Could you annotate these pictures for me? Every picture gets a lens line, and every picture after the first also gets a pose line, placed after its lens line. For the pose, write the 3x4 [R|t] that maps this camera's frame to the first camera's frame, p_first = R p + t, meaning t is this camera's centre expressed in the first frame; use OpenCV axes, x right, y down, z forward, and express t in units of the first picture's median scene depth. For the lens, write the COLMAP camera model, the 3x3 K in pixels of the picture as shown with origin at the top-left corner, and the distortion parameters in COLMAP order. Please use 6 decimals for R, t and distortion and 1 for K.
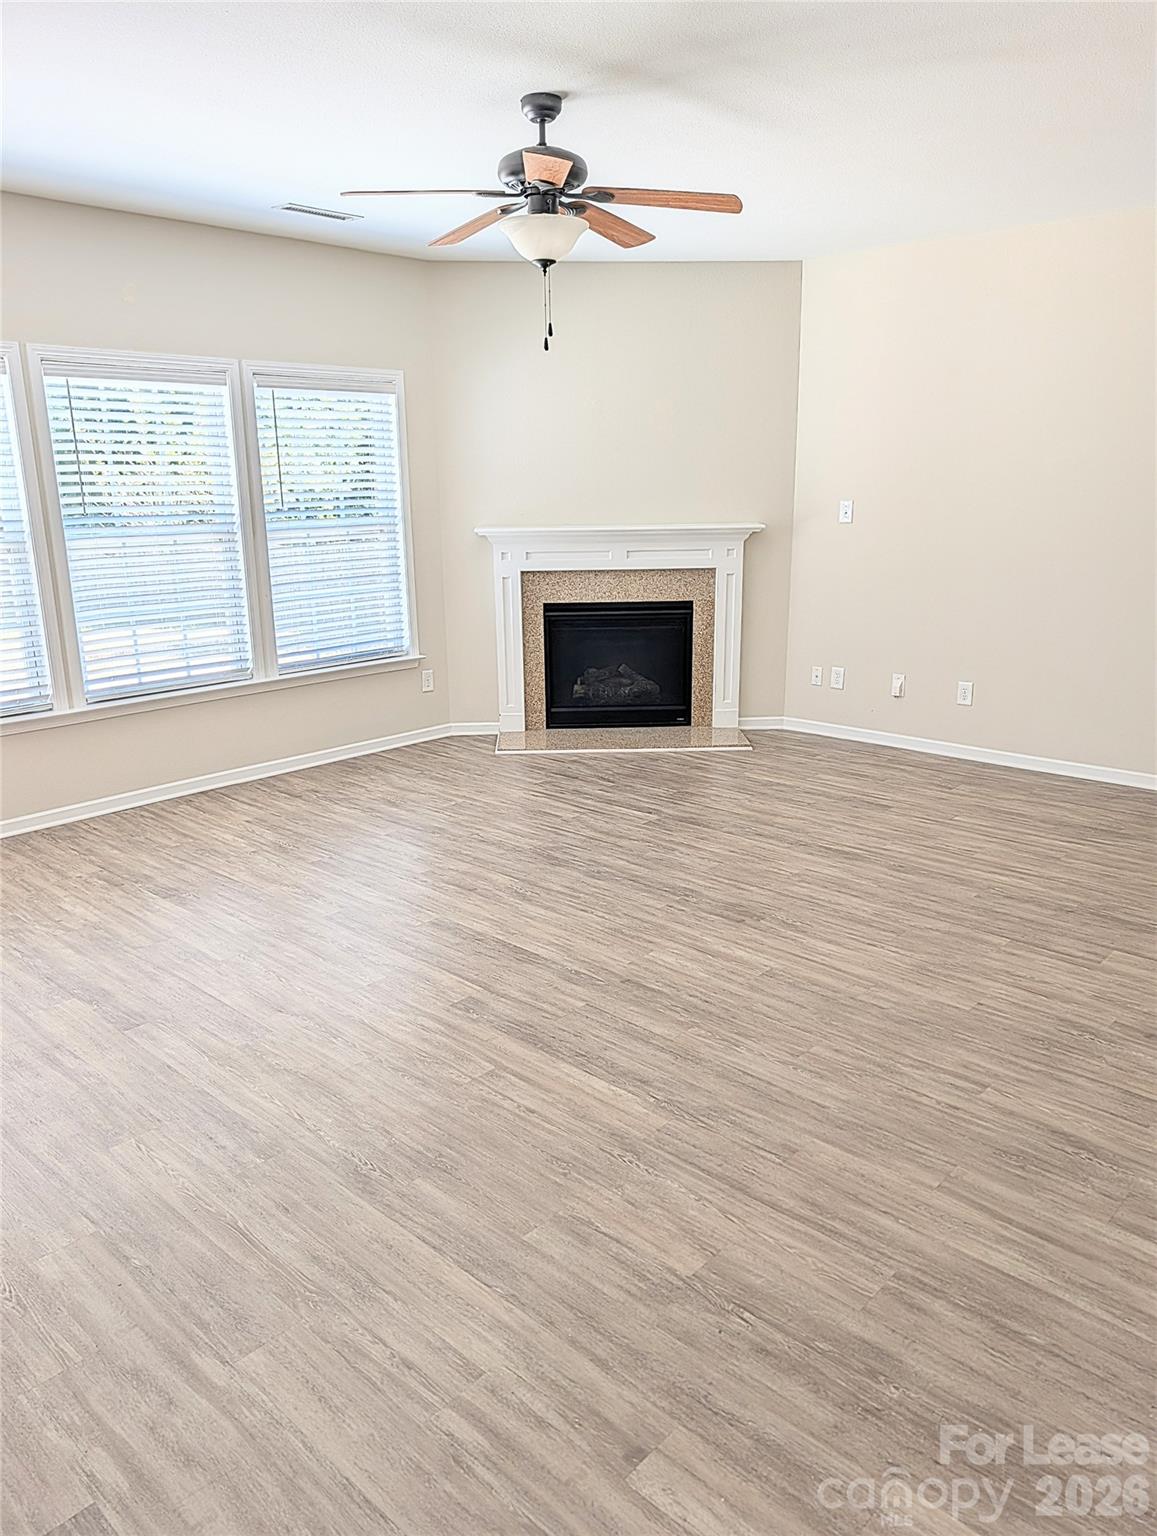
lens RADIAL K [[1087.6, 0, 593.4], [0, 1087.6, 767.9], [0, 0, 1]] dist [0.031885, -0.034294]
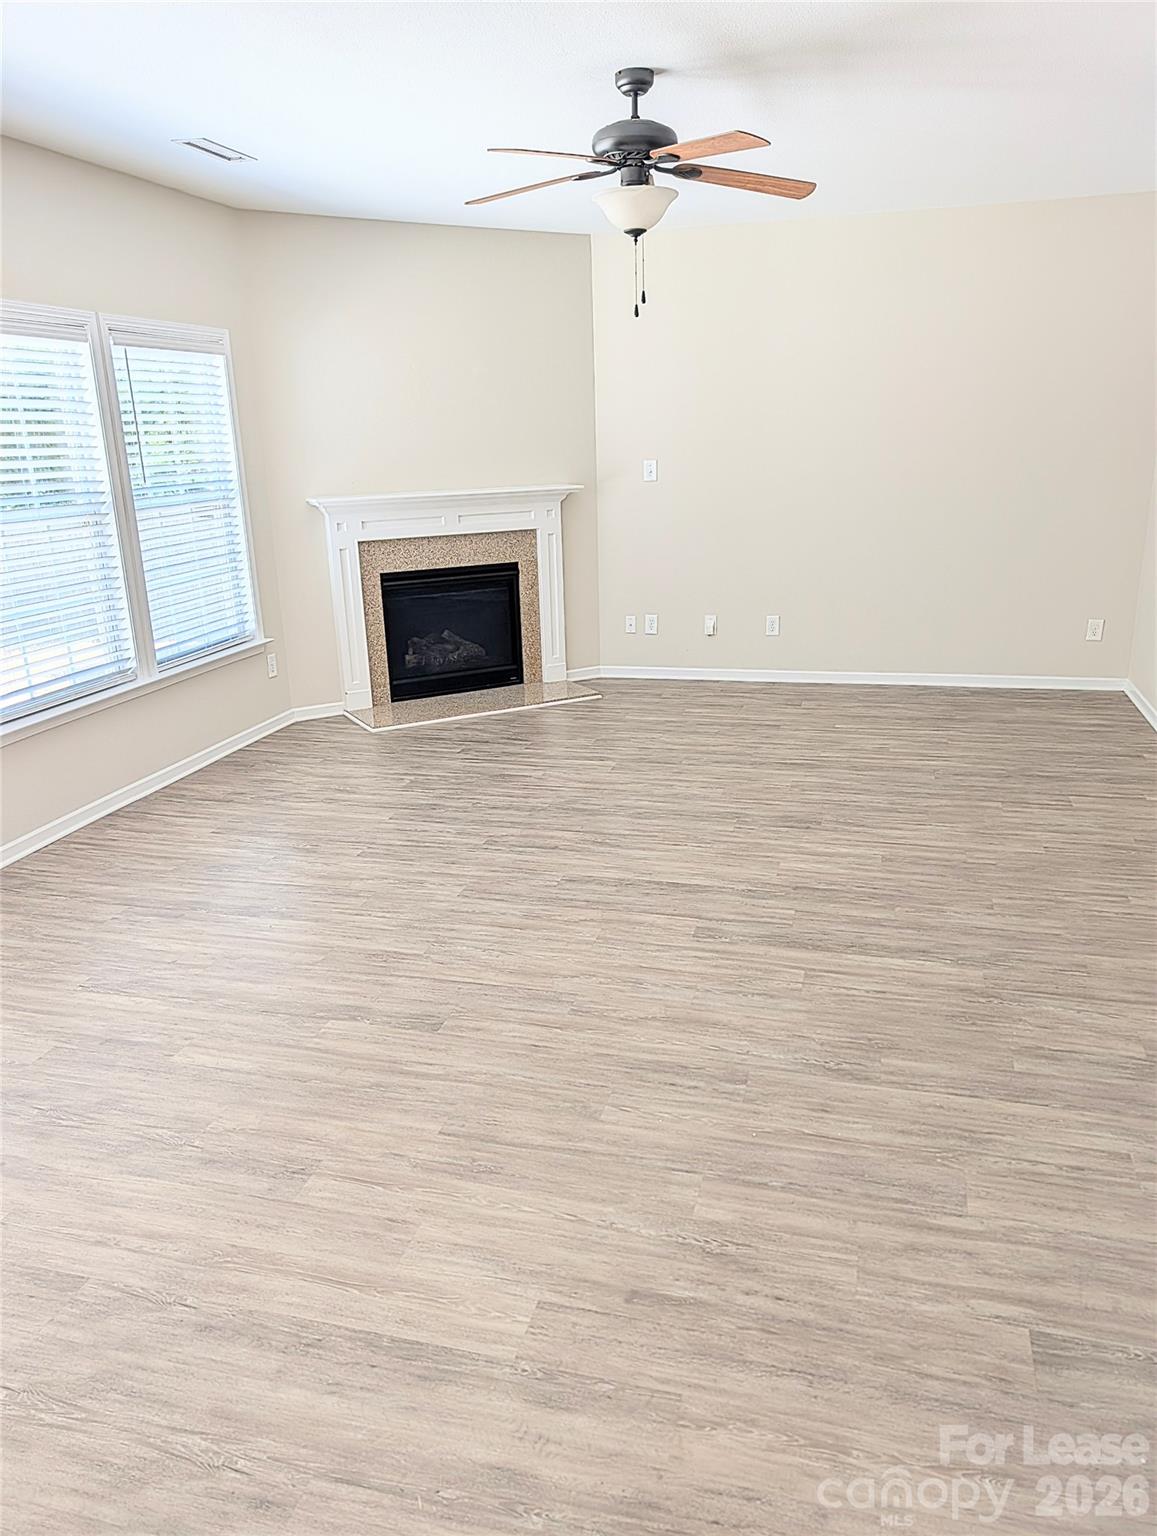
lens RADIAL K [[1087.6, 0, 593.4], [0, 1087.6, 767.9], [0, 0, 1]] dist [0.031885, -0.034294]
pose [[0.891098, -0.147834, 0.429057, -0.378029], [0.136228, 0.988988, 0.057835, -0.012296], [-0.432882, 0.006913, 0.901424, 0.046879]]
